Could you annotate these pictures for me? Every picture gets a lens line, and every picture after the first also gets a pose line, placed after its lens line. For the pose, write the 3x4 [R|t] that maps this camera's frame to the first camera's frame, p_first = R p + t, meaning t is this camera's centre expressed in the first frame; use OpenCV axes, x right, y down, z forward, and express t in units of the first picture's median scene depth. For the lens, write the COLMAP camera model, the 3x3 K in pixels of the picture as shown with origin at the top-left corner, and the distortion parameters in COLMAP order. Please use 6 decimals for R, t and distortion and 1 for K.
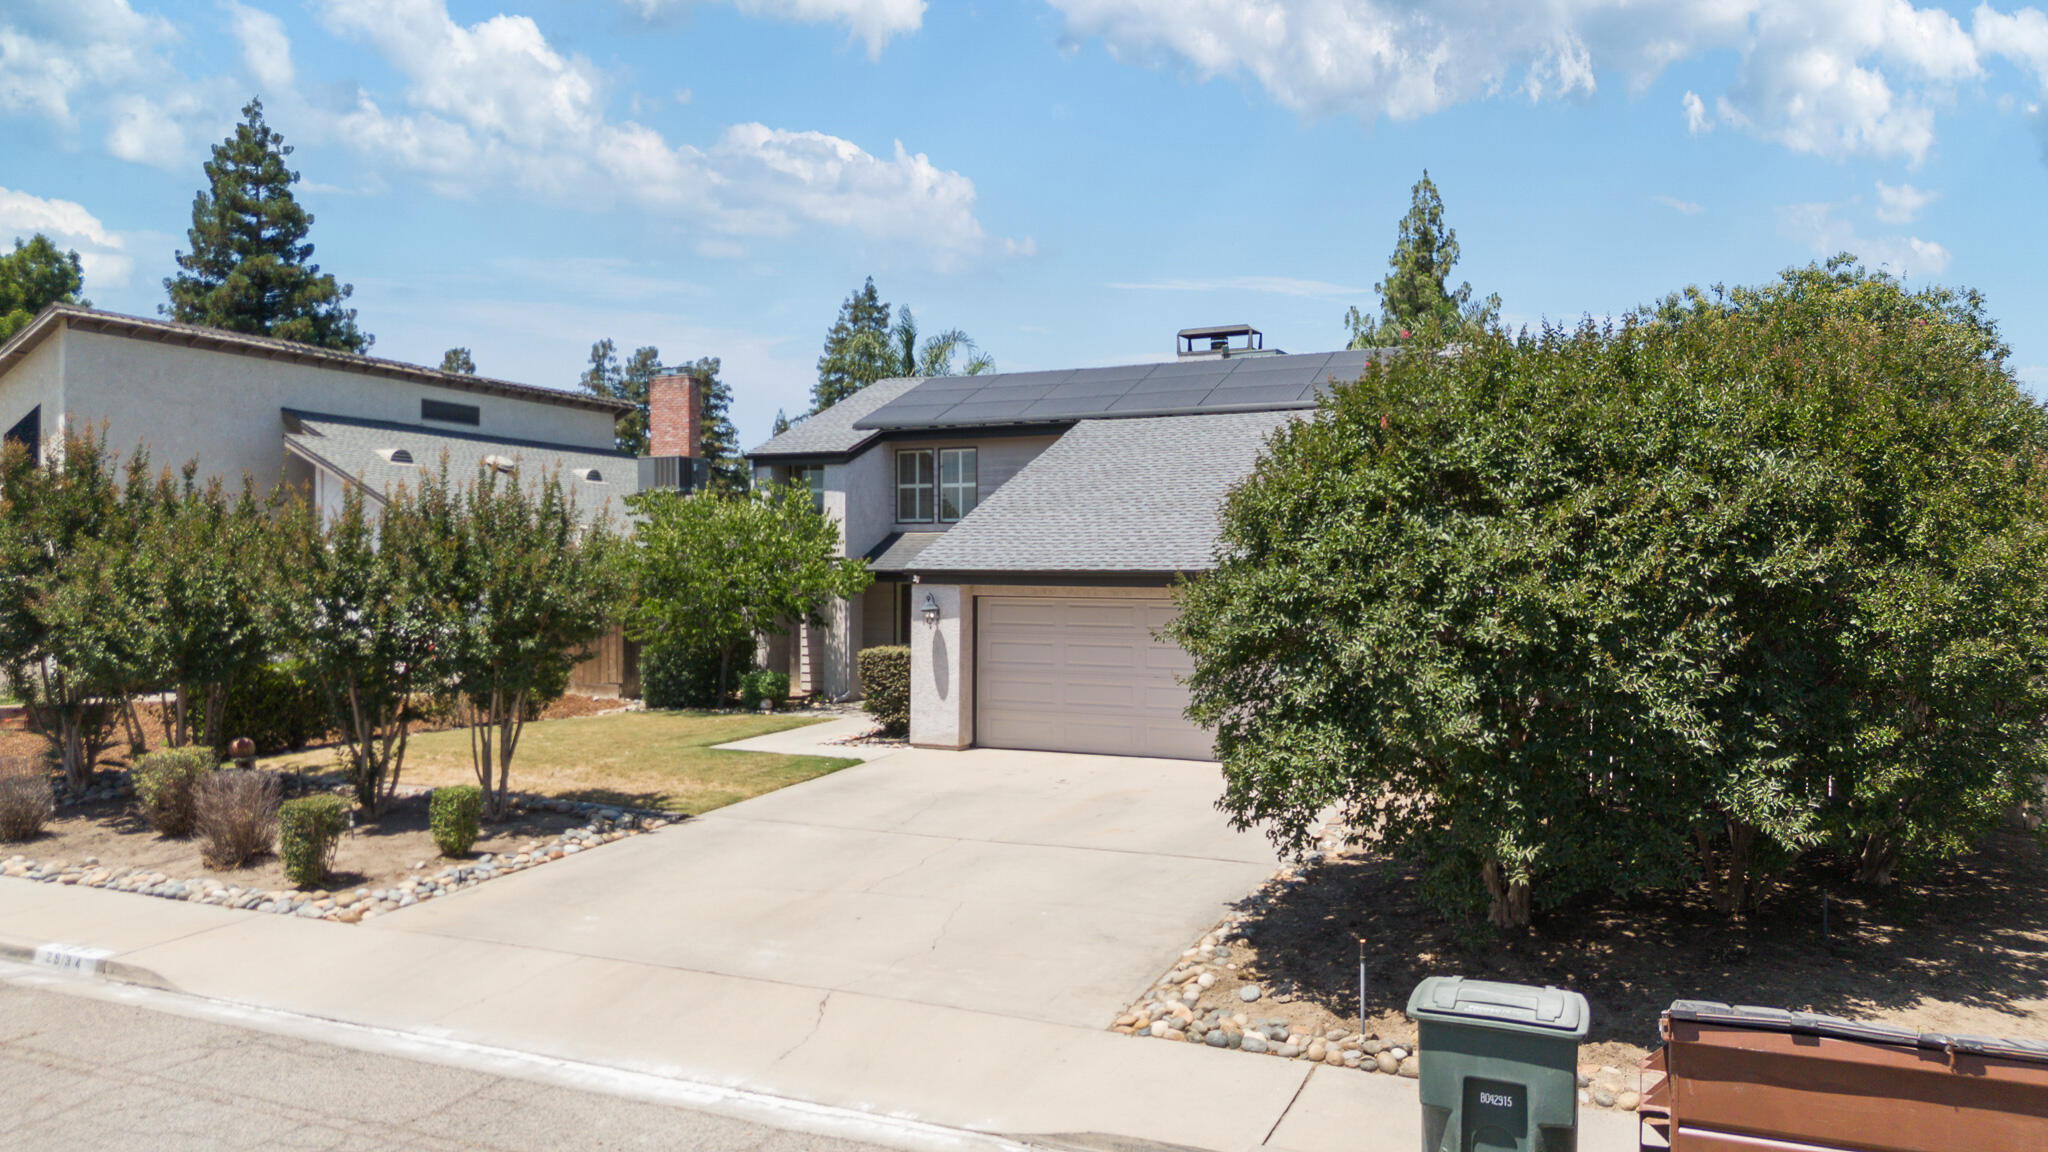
lens RADIAL K [[1446.4, 0, 1024.0], [0, 1446.4, 576.0], [0, 0, 1]] dist [0.068839, -0.067059]
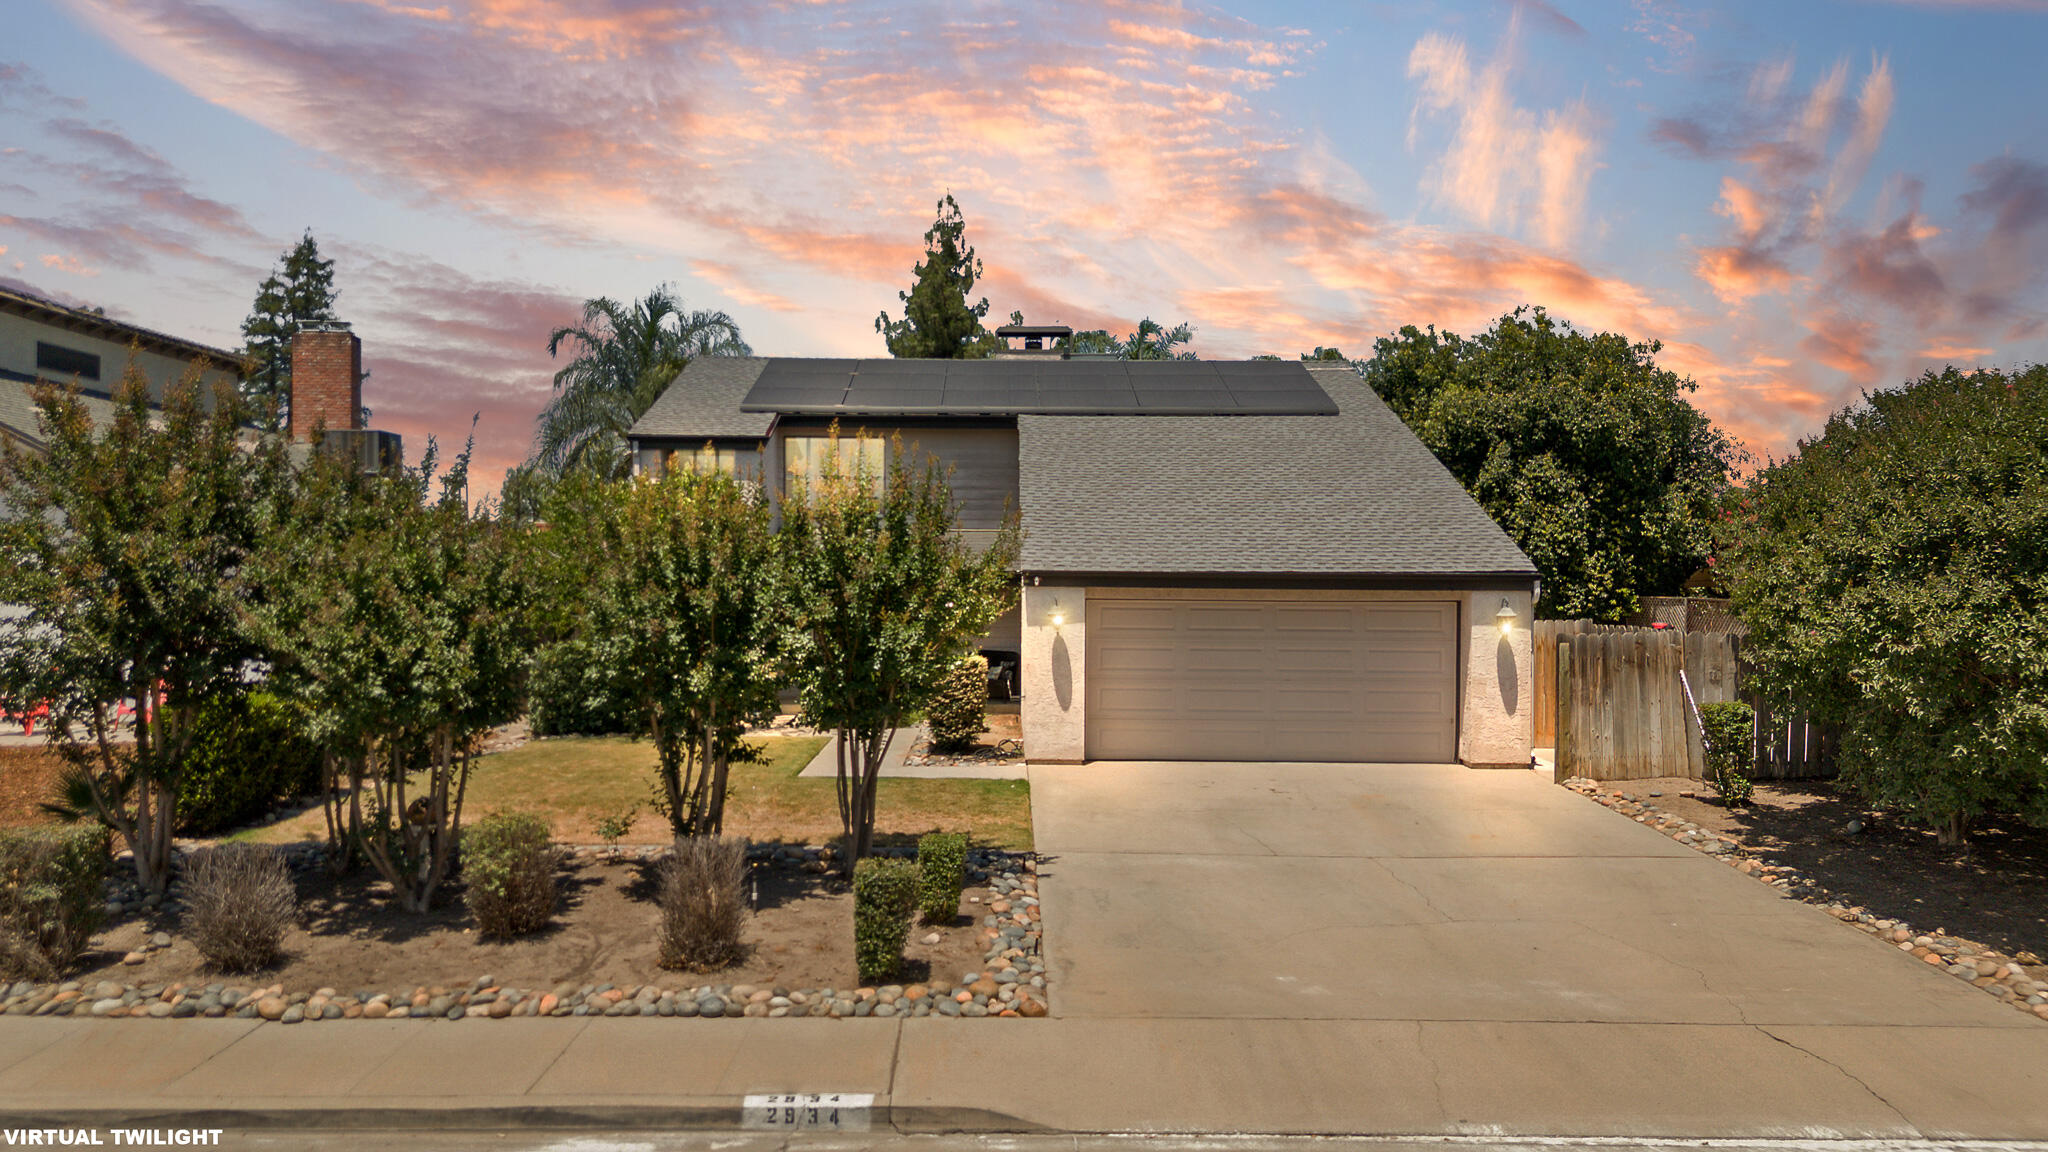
lens RADIAL K [[1433.6, 0, 1032.2], [0, 1433.6, 577.1], [0, 0, 1]] dist [0.069703, -0.072497]
pose [[0.905758, 0.000453, 0.423794, -0.508088], [-0.001631, 0.999996, 0.002418, -0.002953], [-0.423792, -0.002881, 0.905755, 0.185576]]
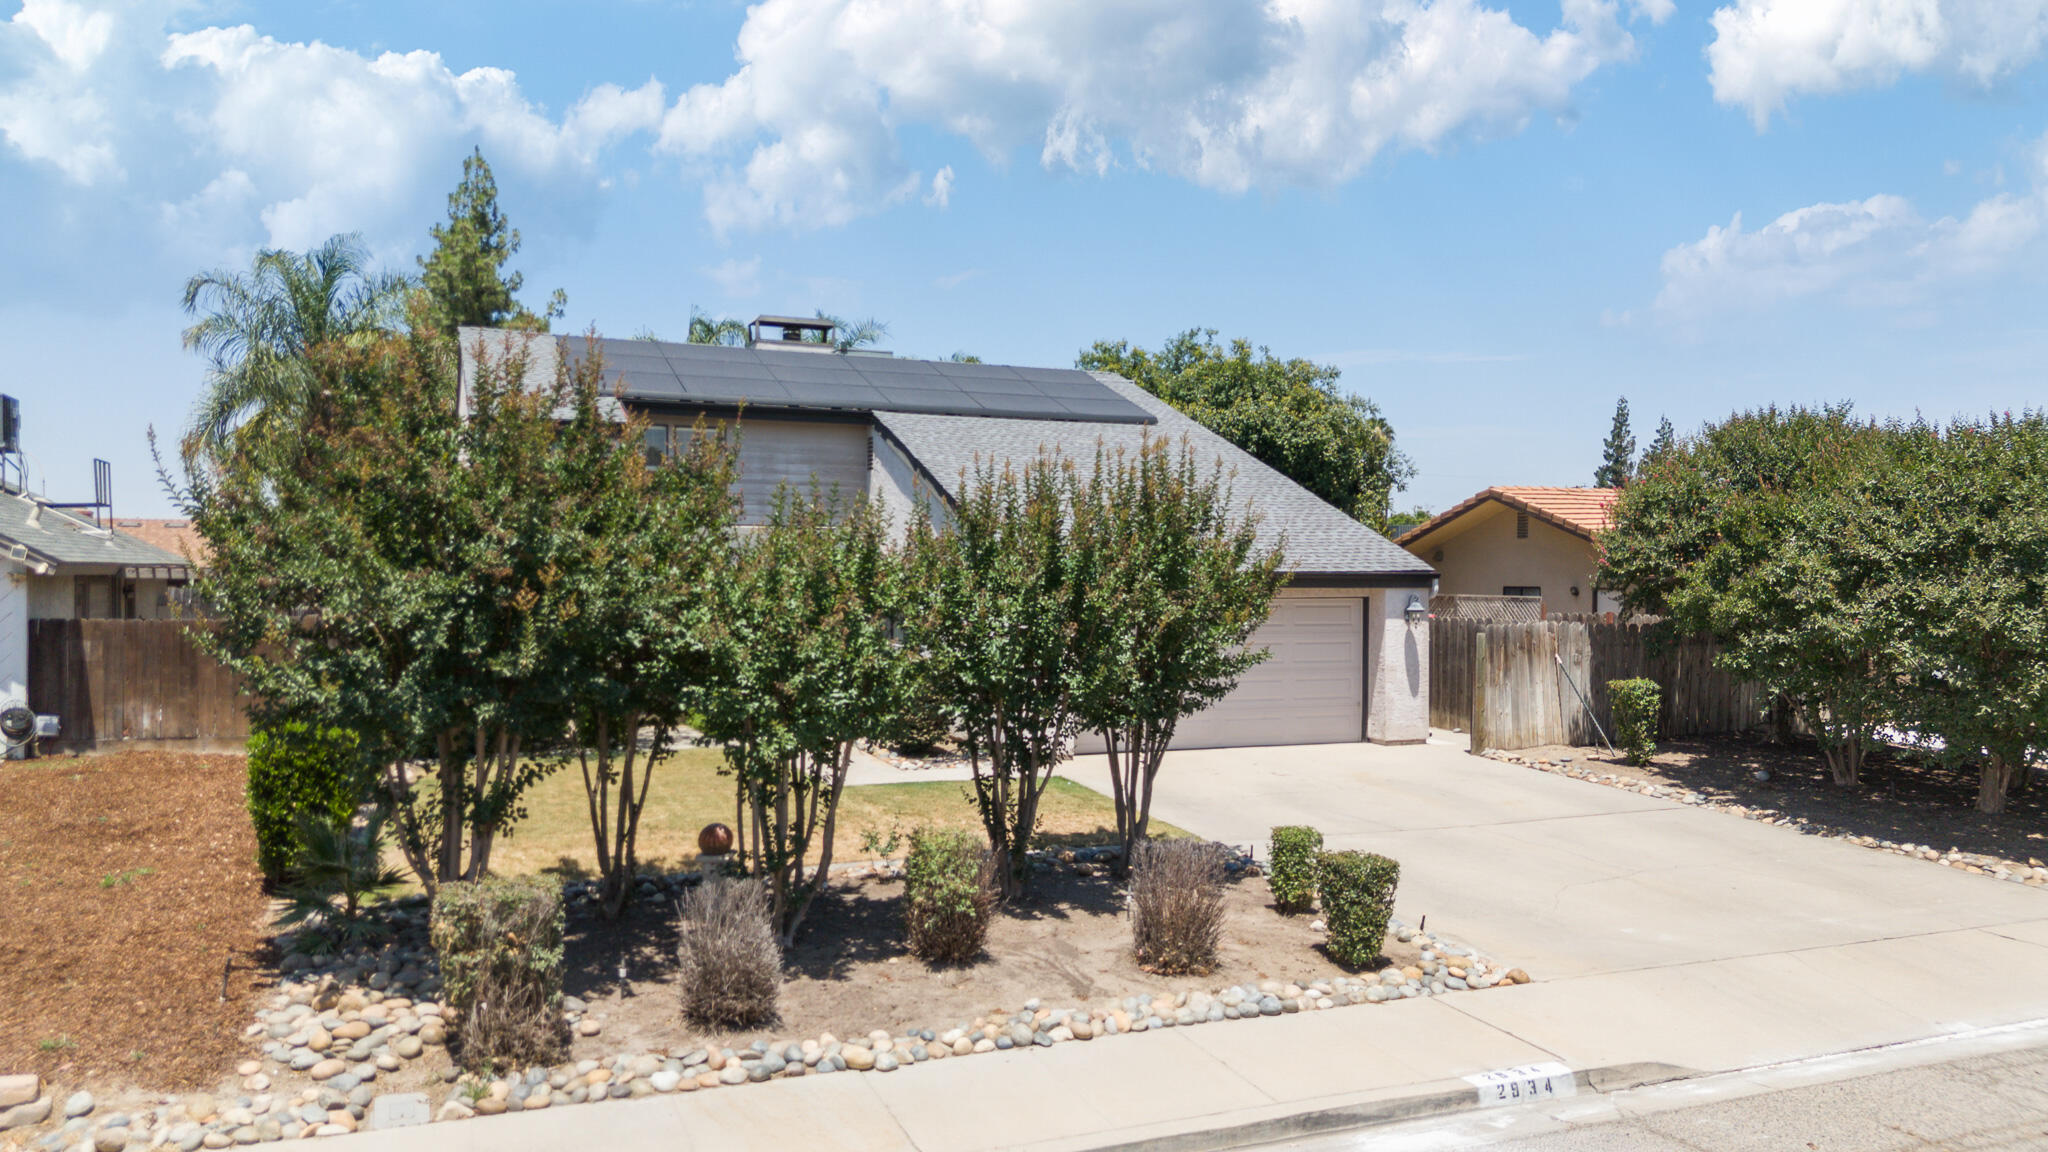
lens RADIAL K [[1433.6, 0, 1032.2], [0, 1433.6, 577.1], [0, 0, 1]] dist [0.069703, -0.072497]
pose [[0.680986, -0.002409, 0.732292, -0.823101], [-0.001443, 0.999988, 0.004631, -0.004852], [-0.732295, -0.004210, 0.680975, 0.402591]]
